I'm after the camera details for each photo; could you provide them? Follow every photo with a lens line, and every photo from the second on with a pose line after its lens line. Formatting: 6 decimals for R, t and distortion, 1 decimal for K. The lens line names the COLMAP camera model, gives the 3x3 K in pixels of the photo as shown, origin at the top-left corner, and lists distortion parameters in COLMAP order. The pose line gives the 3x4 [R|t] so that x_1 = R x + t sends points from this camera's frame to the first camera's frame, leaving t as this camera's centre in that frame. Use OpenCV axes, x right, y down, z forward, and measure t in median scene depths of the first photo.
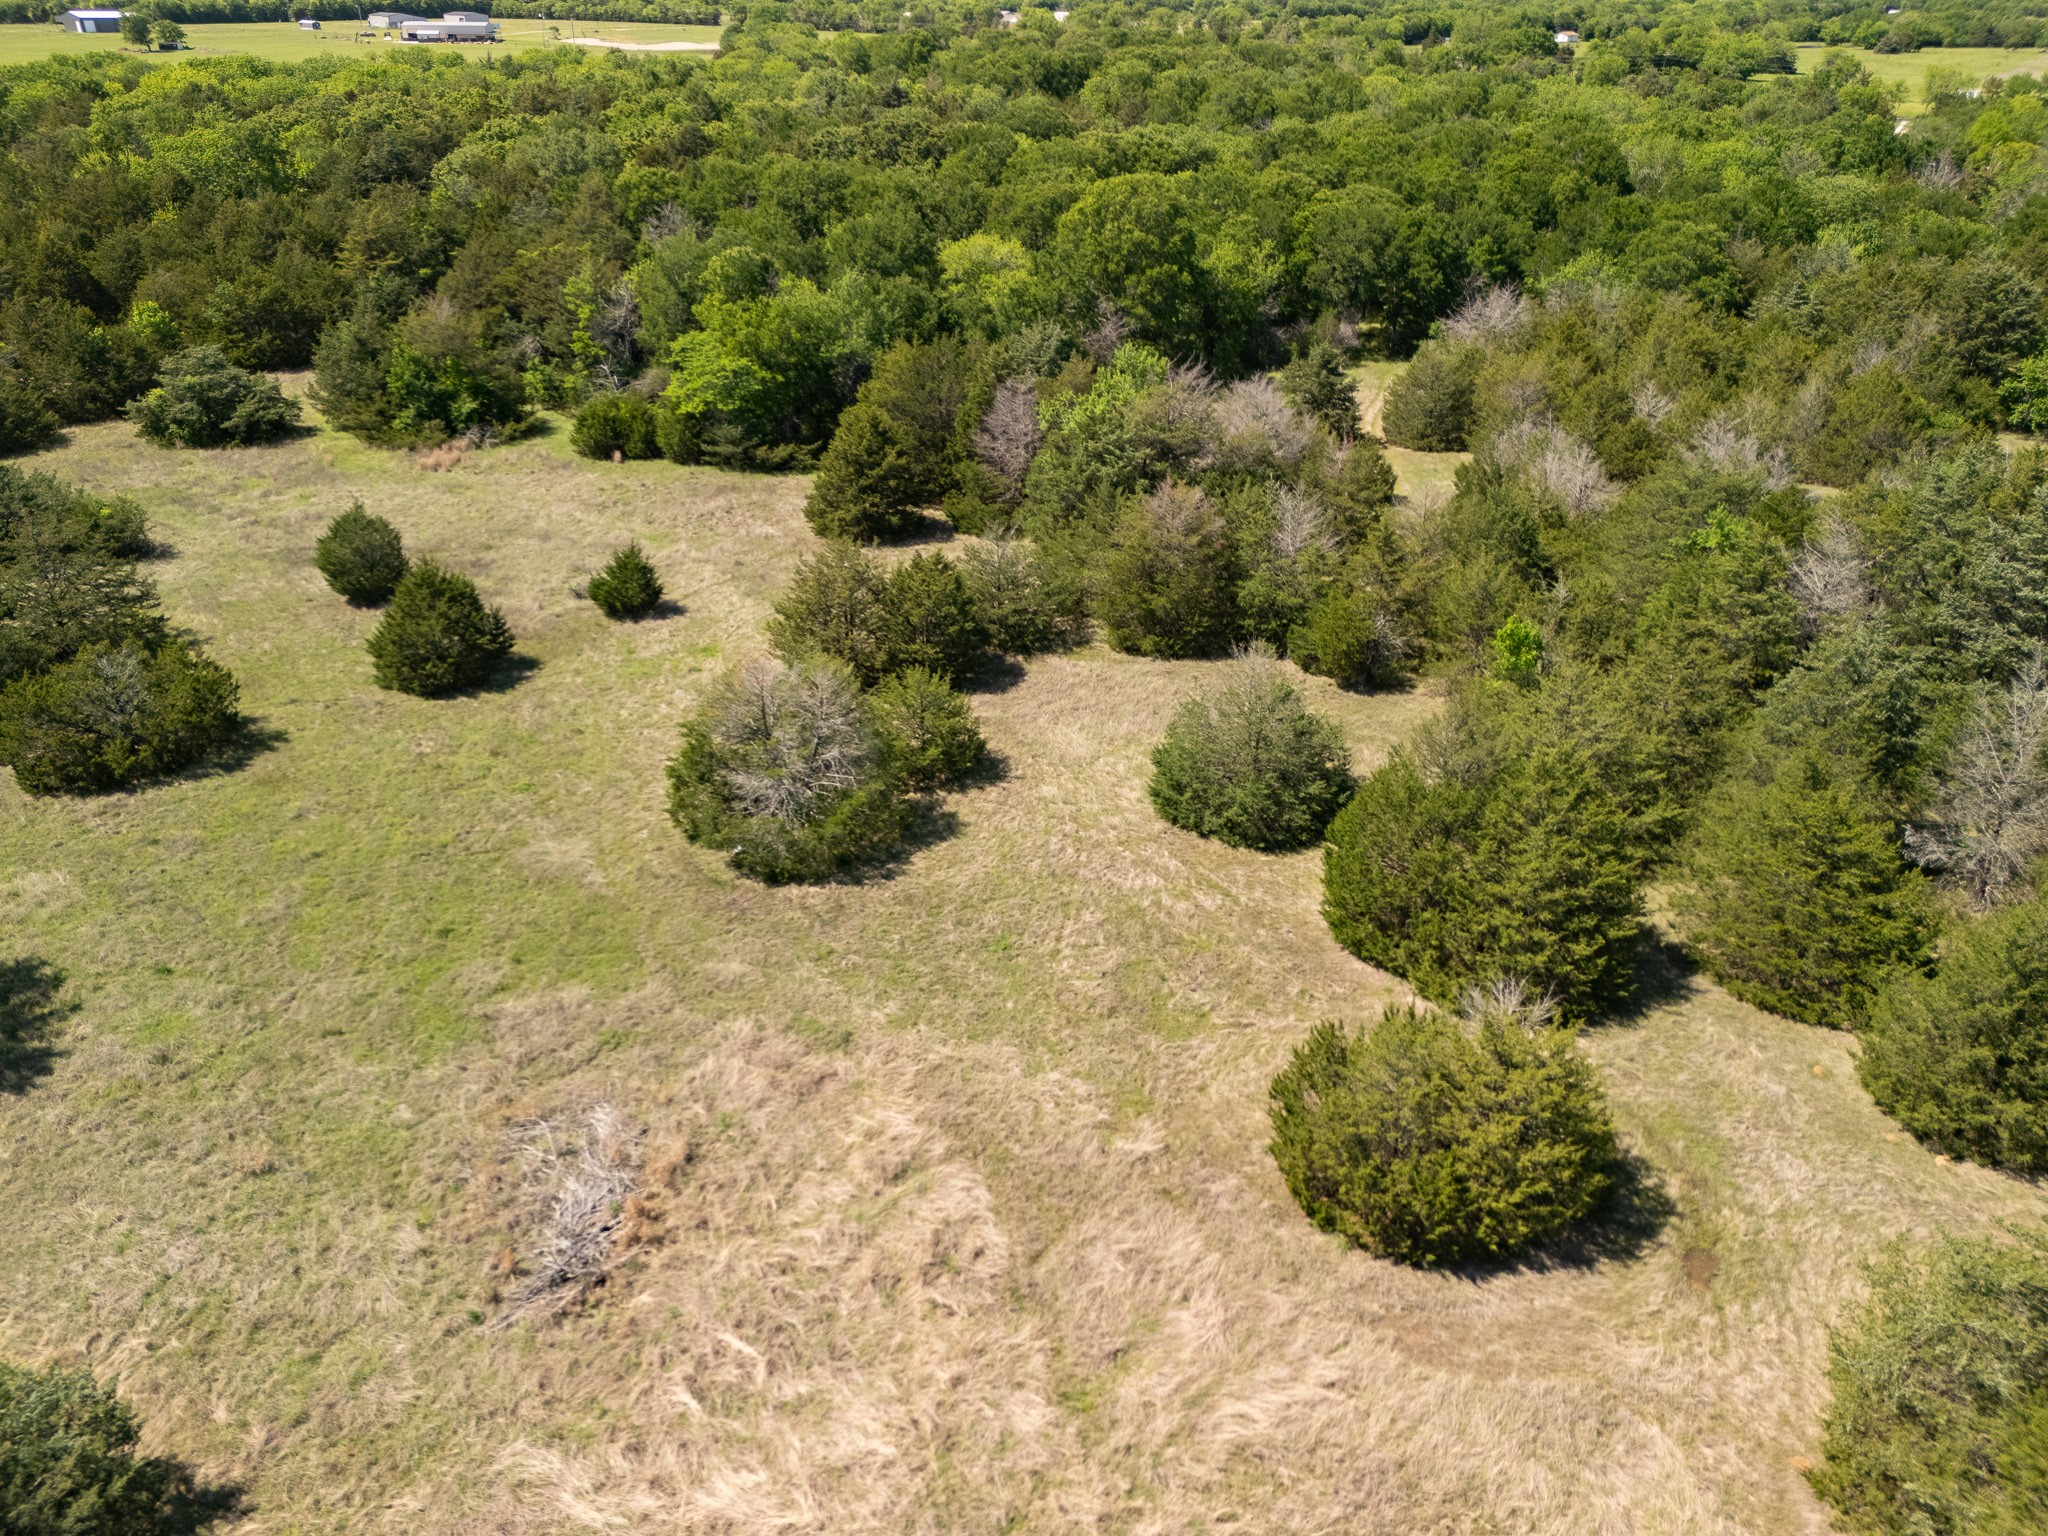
lens RADIAL K [[1498.8, 0, 1024.5], [0, 1498.8, 774.4], [0, 0, 1]] dist [0.073779, -0.069555]
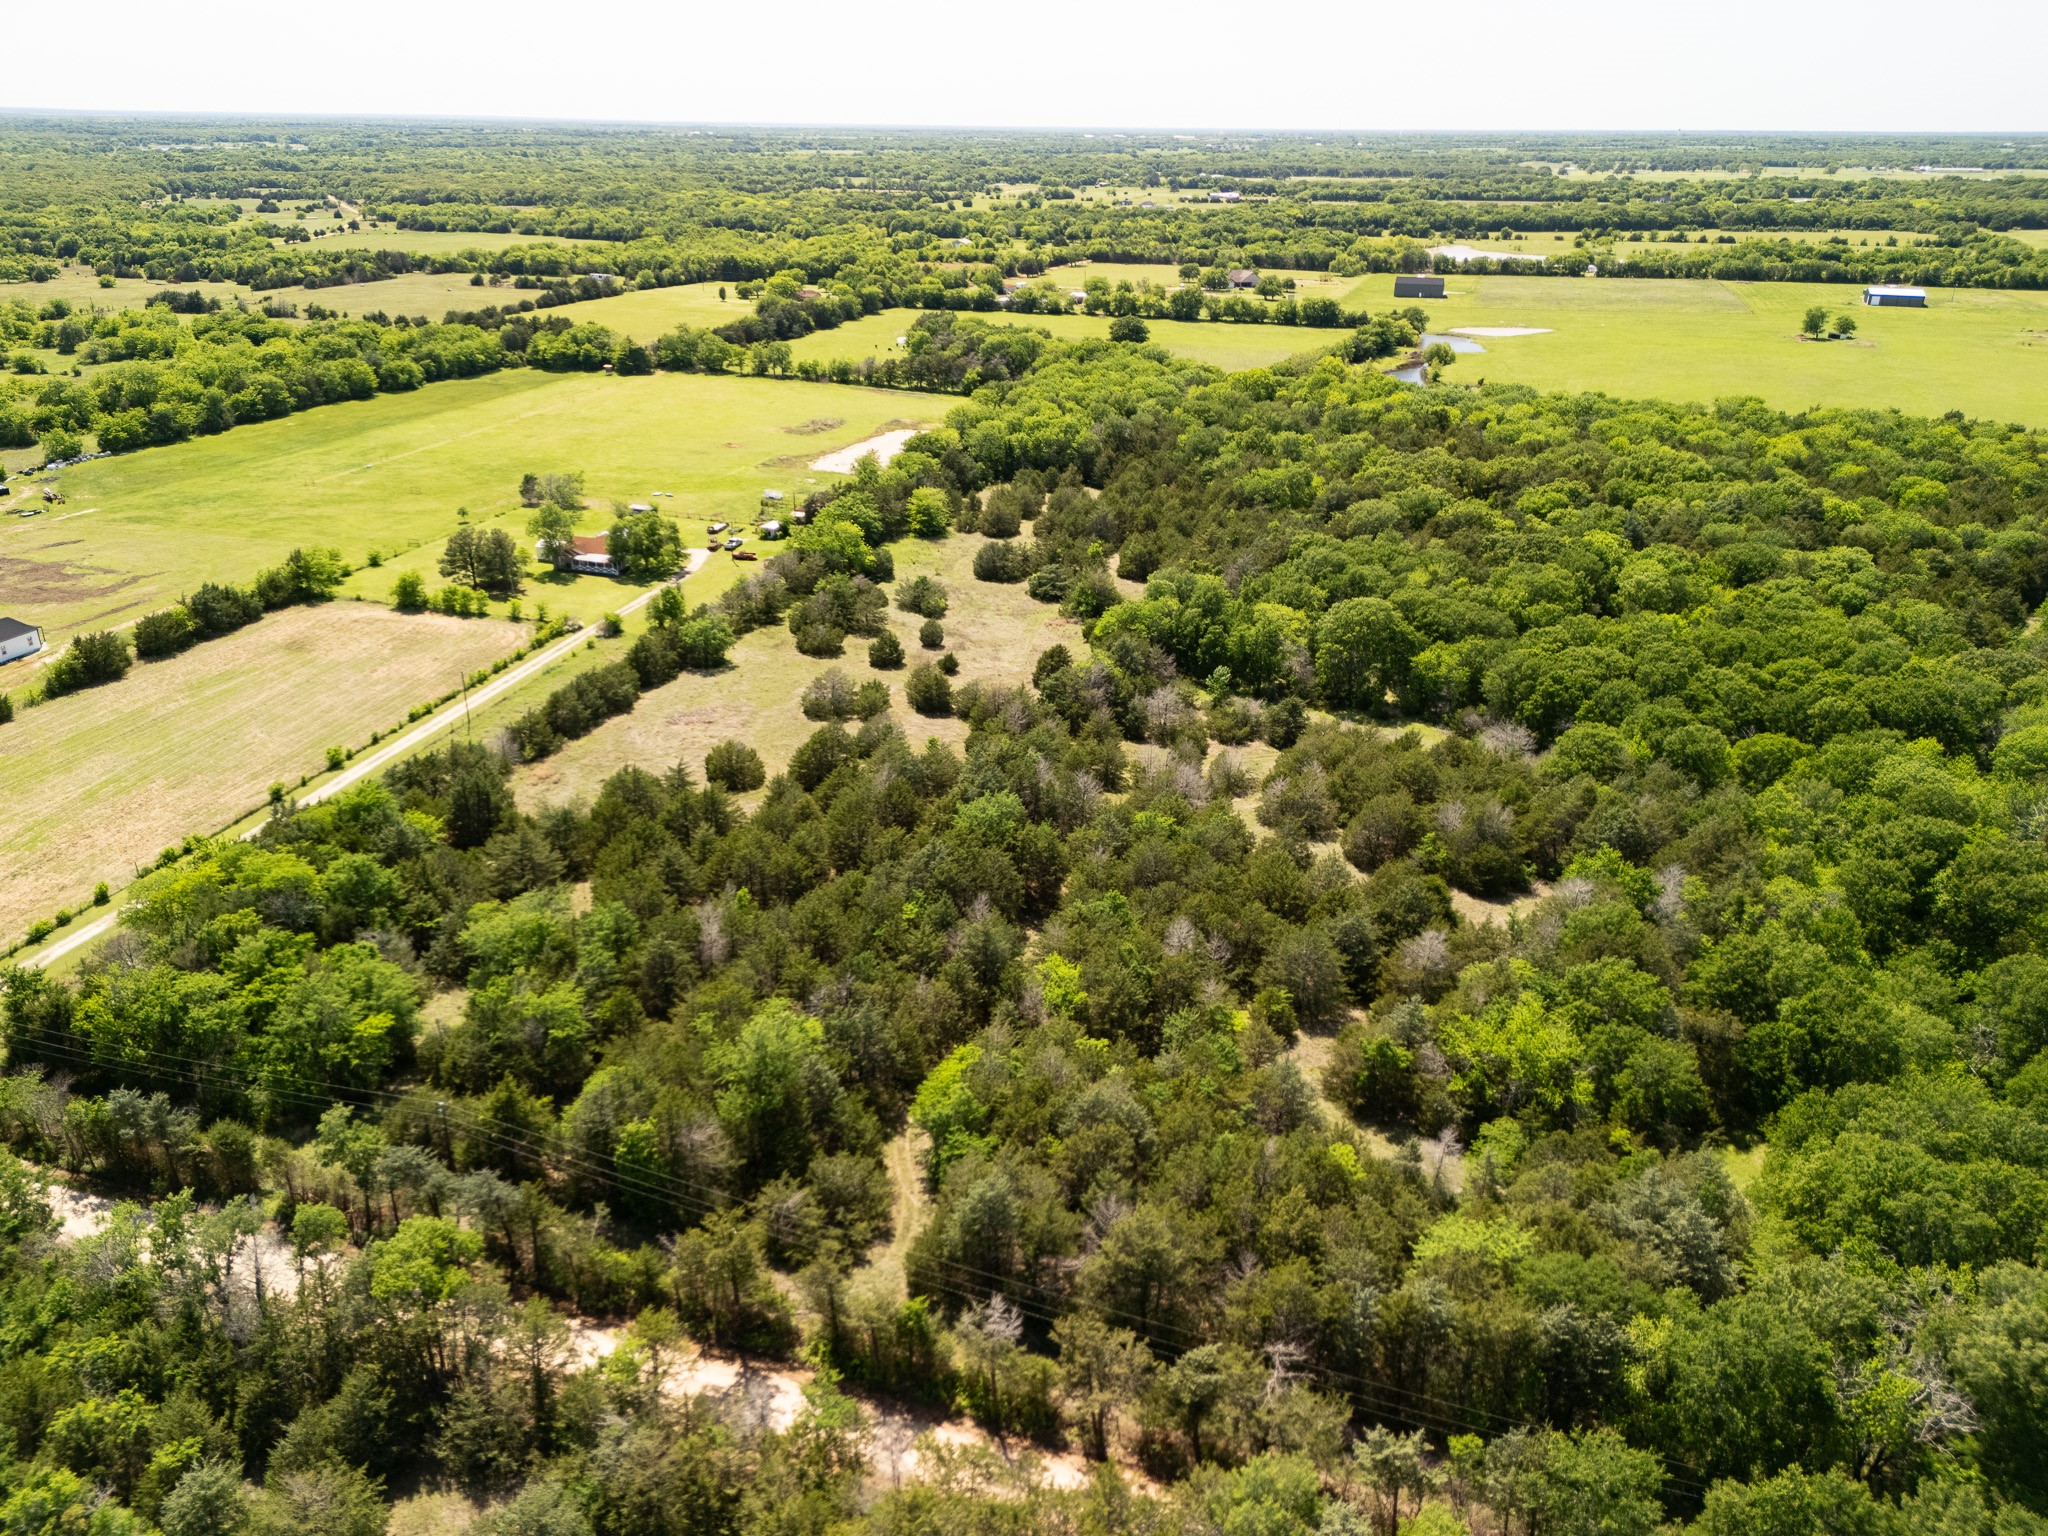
lens RADIAL K [[1498.8, 0, 1030.7], [0, 1498.8, 773.6], [0, 0, 1]] dist [0.073779, -0.069555]
pose [[0.359153, 0.367304, -0.857961, 1.977936], [-0.443296, 0.876114, 0.189506, -0.453055], [0.821278, 0.312269, 0.477484, -0.229578]]
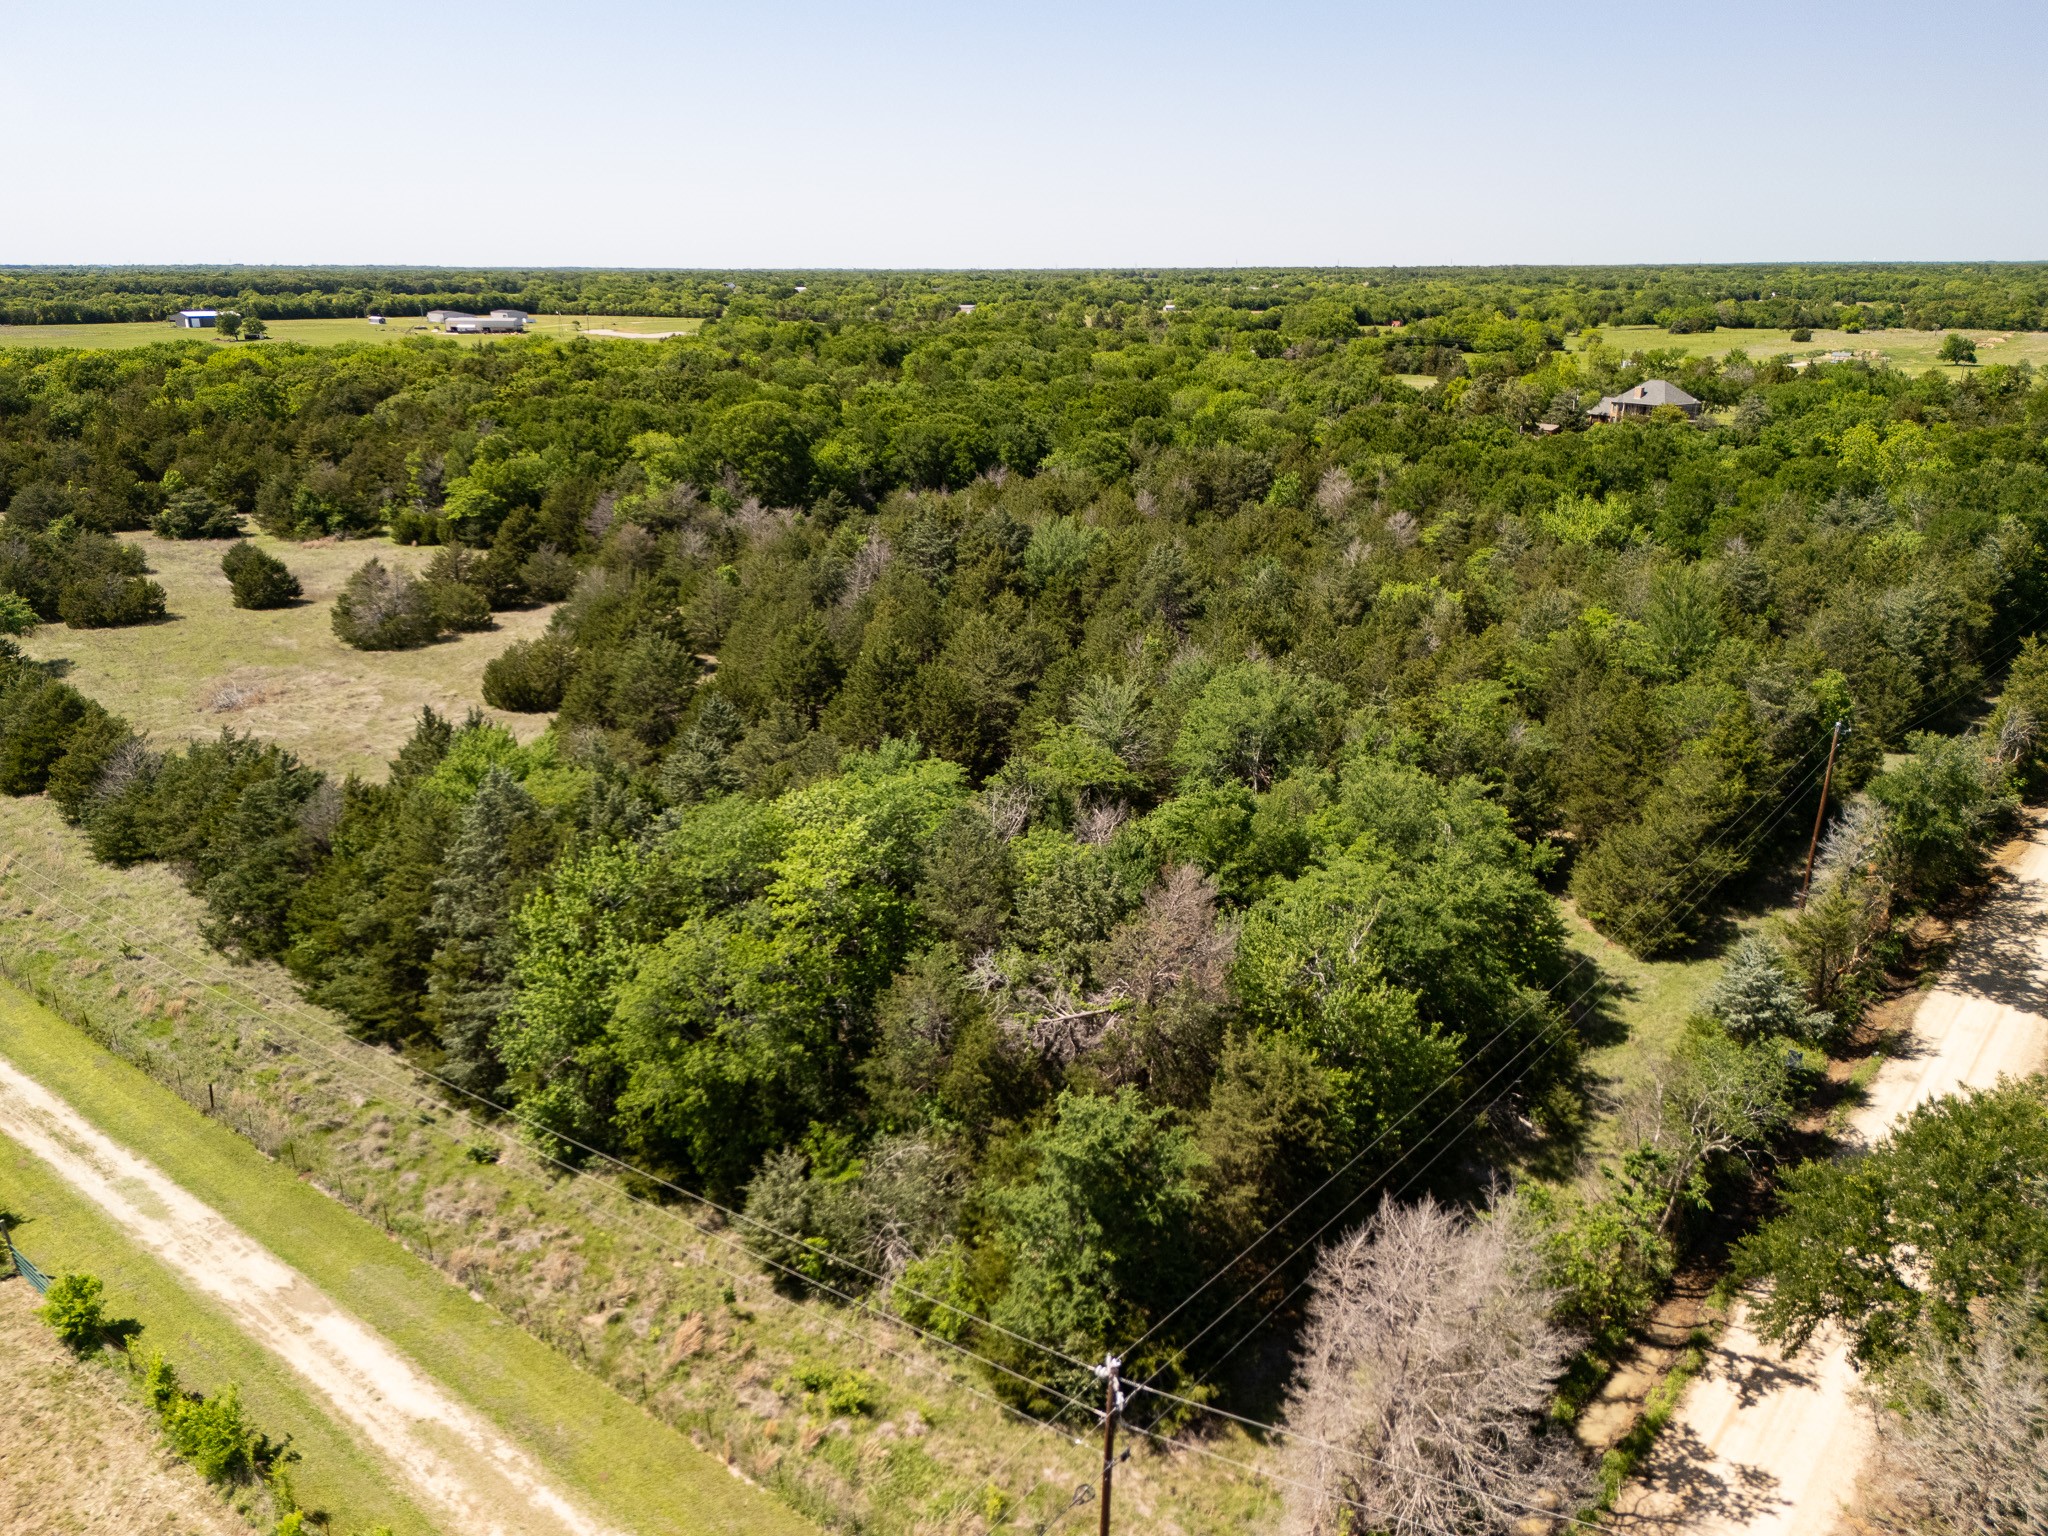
lens RADIAL K [[1498.8, 0, 1026.4], [0, 1498.8, 774.4], [0, 0, 1]] dist [0.073779, -0.069555]
pose [[0.999569, 0.001609, -0.029296, 0.511529], [-0.006346, 0.986716, -0.162331, 0.349092], [0.028646, 0.162447, 0.986301, -0.713841]]
